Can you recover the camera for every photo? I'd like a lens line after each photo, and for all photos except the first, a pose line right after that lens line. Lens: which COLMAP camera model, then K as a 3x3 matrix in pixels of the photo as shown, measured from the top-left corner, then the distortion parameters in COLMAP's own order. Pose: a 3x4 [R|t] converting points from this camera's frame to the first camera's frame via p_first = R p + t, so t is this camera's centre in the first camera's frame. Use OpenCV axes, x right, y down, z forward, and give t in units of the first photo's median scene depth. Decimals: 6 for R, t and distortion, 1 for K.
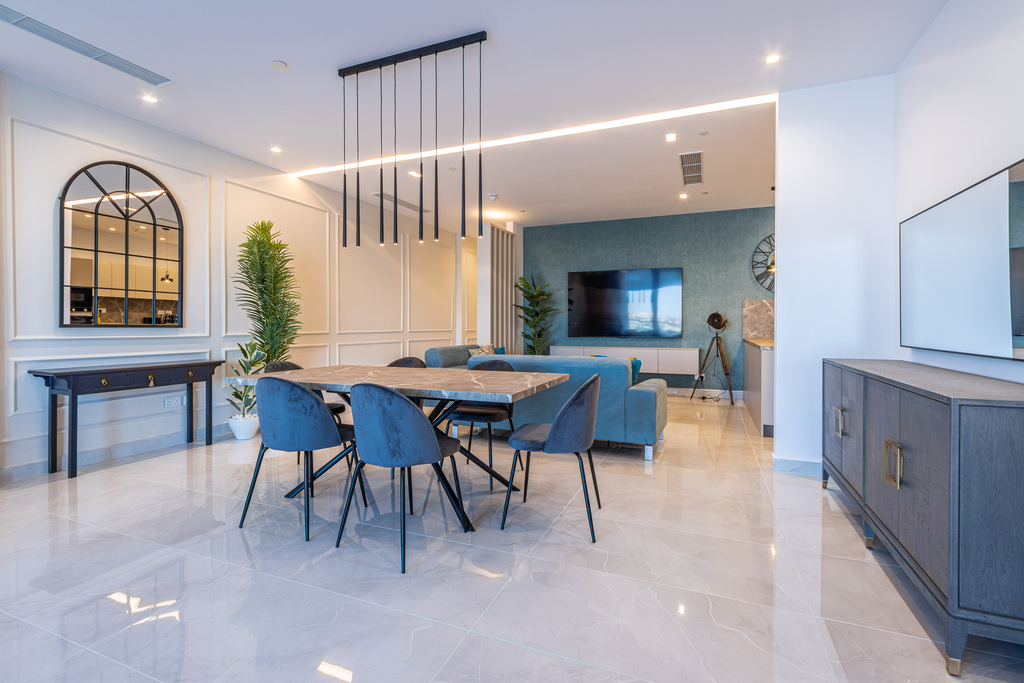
lens RADIAL K [[483.8, 0, 512.6], [0, 483.8, 326.1], [0, 0, 1]] dist [0.001977, -0.000041]
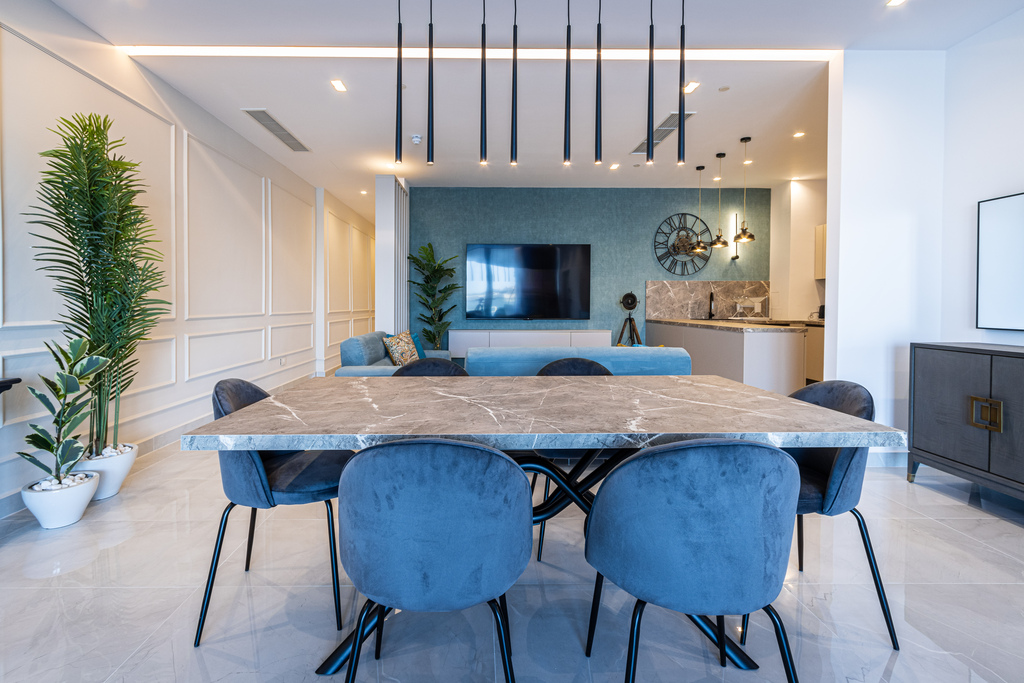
lens RADIAL K [[495.5, 0, 510.1], [0, 495.5, 312.5], [0, 0, 1]] dist [-0.001997, -0.000719]
pose [[0.918004, -0.005909, 0.396526, -0.302593], [0.000865, 0.999916, 0.012897, -0.002887], [-0.396569, -0.011496, 0.917933, 0.303247]]
